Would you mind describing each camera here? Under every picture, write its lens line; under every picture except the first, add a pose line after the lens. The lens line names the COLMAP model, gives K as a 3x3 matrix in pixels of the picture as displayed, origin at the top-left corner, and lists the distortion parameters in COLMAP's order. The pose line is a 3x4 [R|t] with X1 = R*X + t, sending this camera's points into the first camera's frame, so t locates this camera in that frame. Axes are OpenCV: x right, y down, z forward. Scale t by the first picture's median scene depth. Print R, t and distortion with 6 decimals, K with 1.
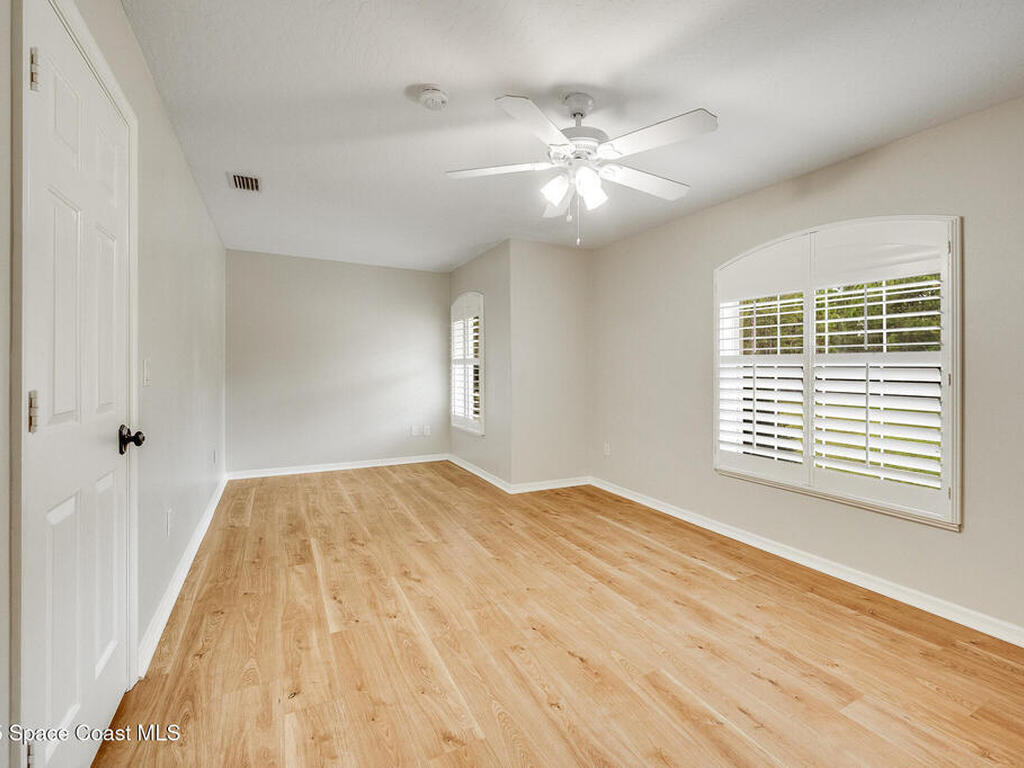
lens RADIAL K [[463.5, 0, 516.7], [0, 463.5, 368.2], [0, 0, 1]] dist [0.003373, -0.000815]
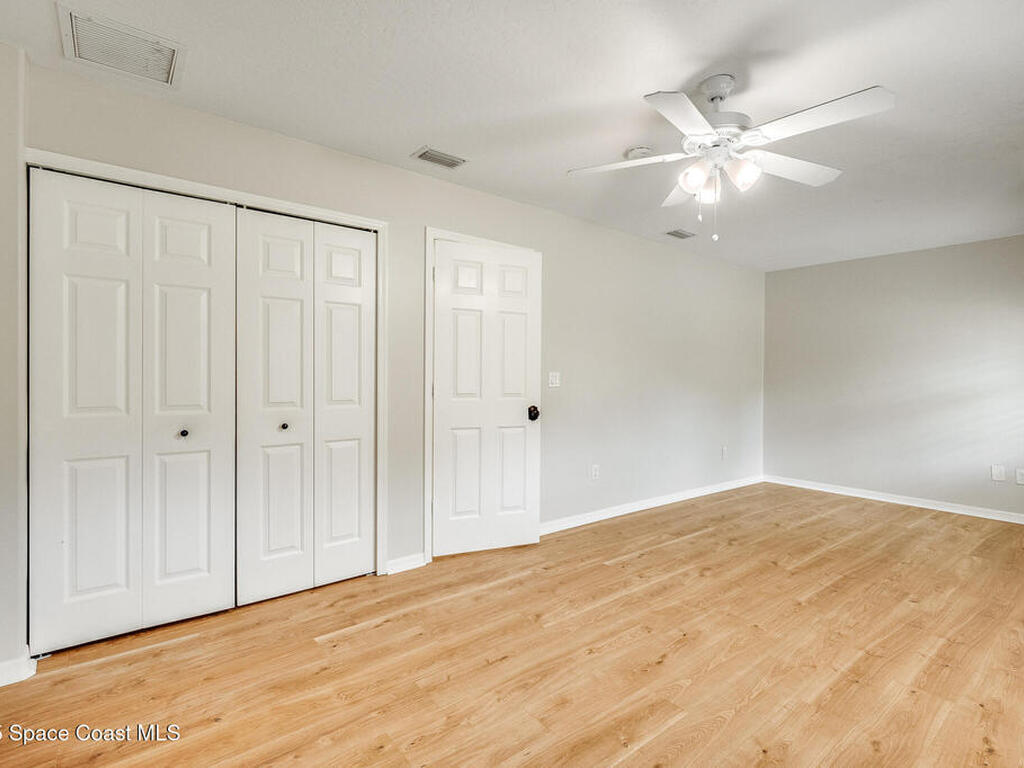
lens RADIAL K [[512.9, 0, 514.0], [0, 512.9, 383.8], [0, 0, 1]] dist [0.003754, -0.001632]
pose [[0.183043, 0.006987, -0.983080, 0.755728], [-0.009986, 0.999936, 0.005247, 0.012201], [0.983054, 0.008856, 0.183102, 0.306715]]
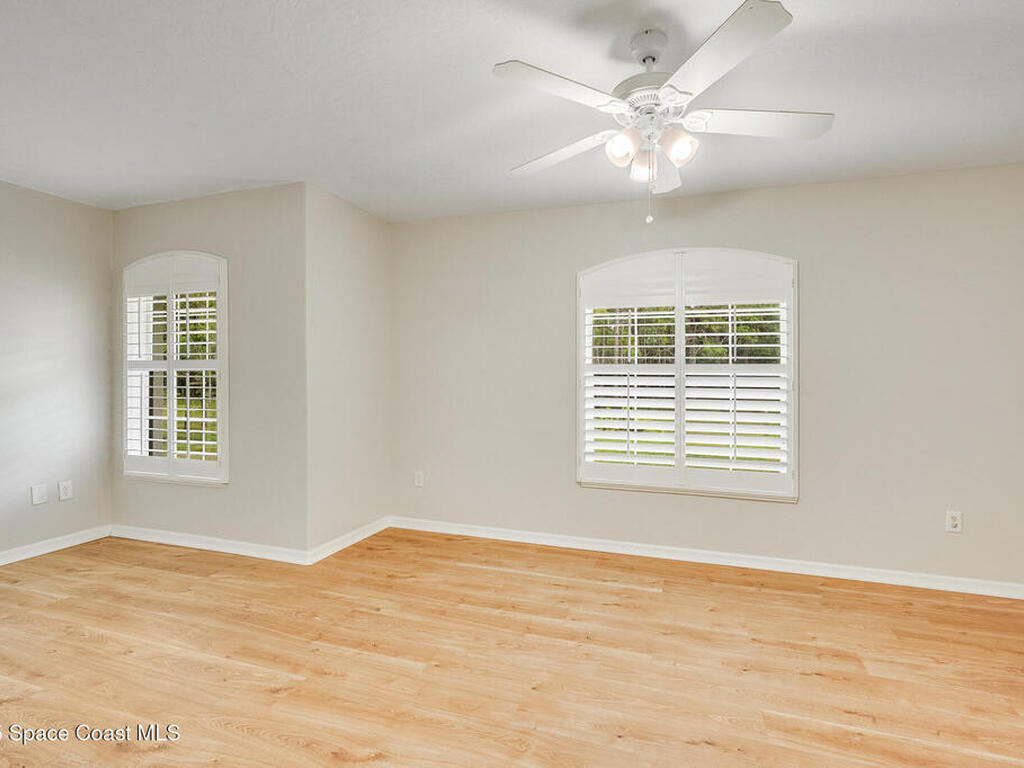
lens RADIAL K [[512.9, 0, 518.0], [0, 512.9, 374.8], [0, 0, 1]] dist [0.003754, -0.001632]
pose [[0.718121, 0.003991, 0.695907, -0.455430], [-0.001956, 0.999991, -0.003716, -0.000210], [-0.695916, 0.001307, 0.718122, 0.381528]]
